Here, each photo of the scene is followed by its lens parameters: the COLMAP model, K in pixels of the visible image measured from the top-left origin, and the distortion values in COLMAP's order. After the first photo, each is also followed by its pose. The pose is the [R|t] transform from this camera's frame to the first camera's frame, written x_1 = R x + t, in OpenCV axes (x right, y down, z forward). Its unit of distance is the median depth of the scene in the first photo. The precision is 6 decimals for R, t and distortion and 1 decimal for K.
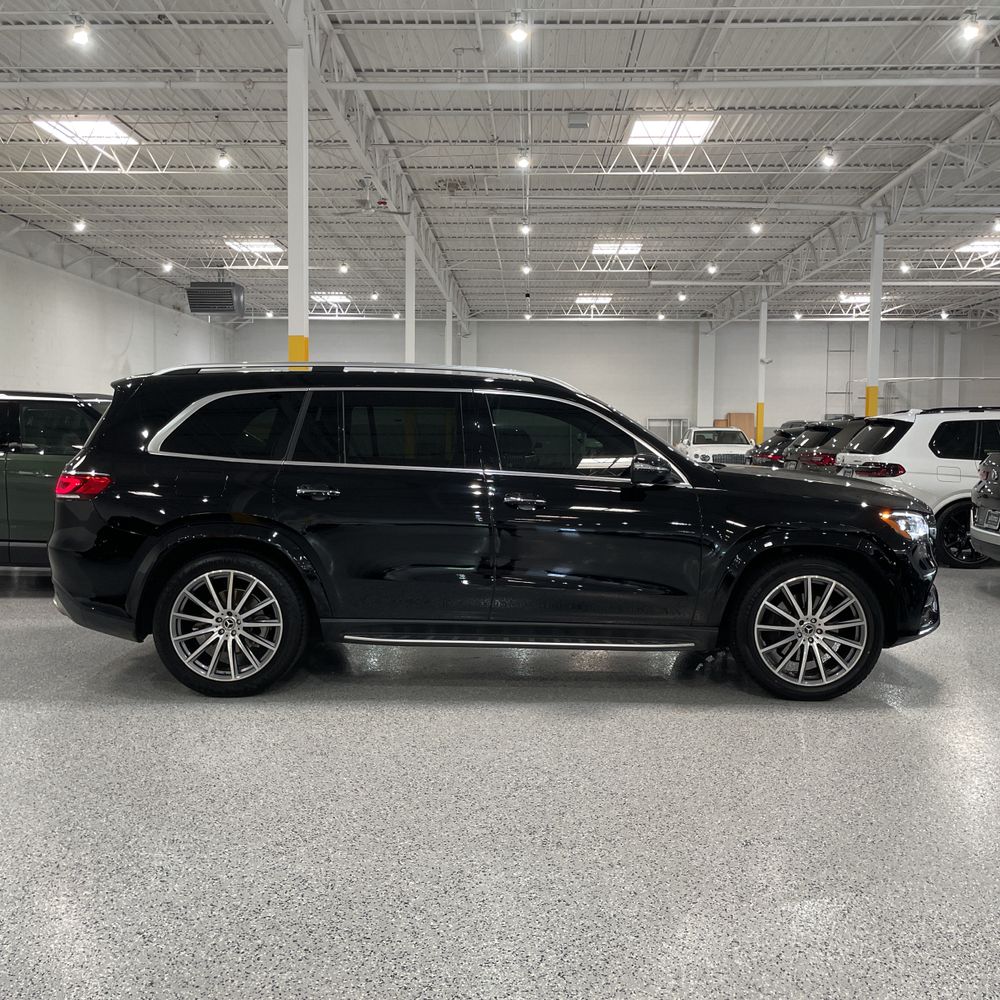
lens RADIAL K [[1028.1, 0, 494.7], [0, 1028.1, 499.3], [0, 0, 1]] dist [0.037941, 0.000000]
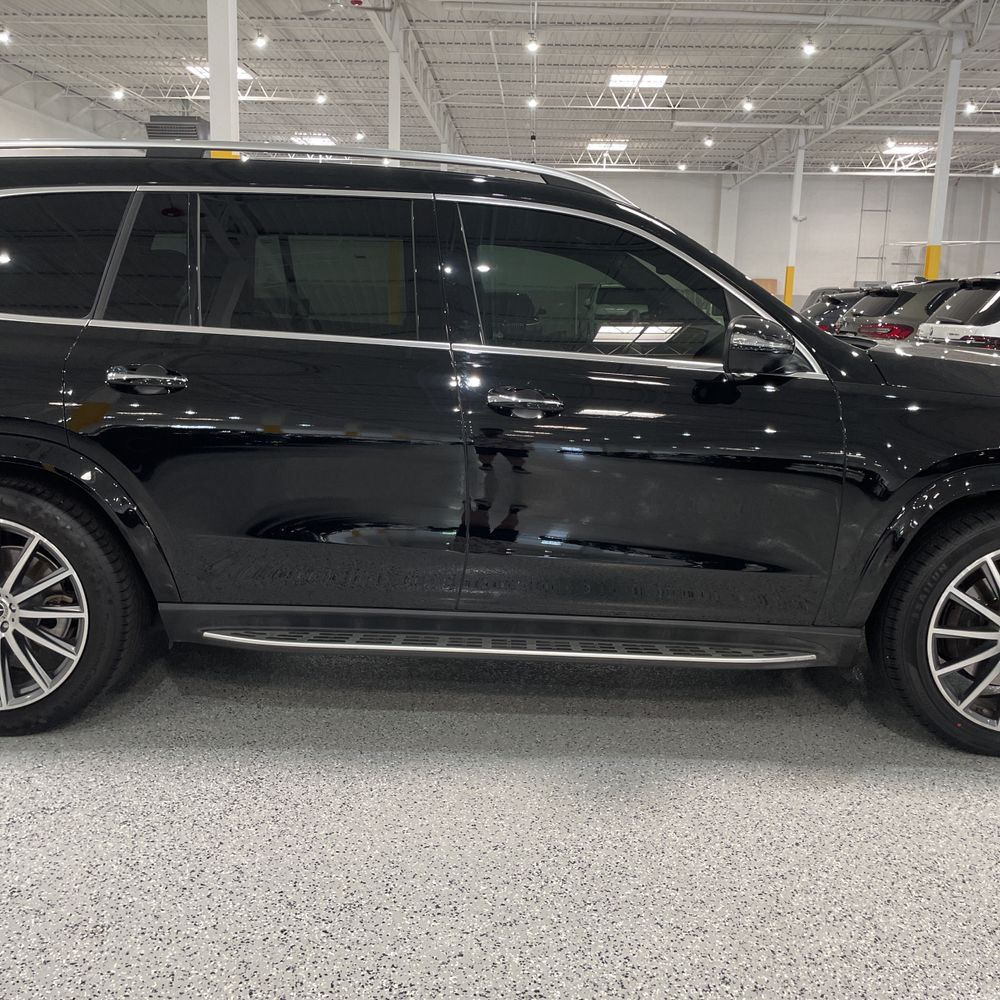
lens RADIAL K [[1028.1, 0, 484.1], [0, 1028.1, 496.1], [0, 0, 1]] dist [0.037941, 0.000000]
pose [[0.999821, 0.017029, -0.008225, 0.003416], [-0.015876, 0.992129, 0.124206, -0.004187], [0.010275, -0.124053, 0.992222, 0.116768]]
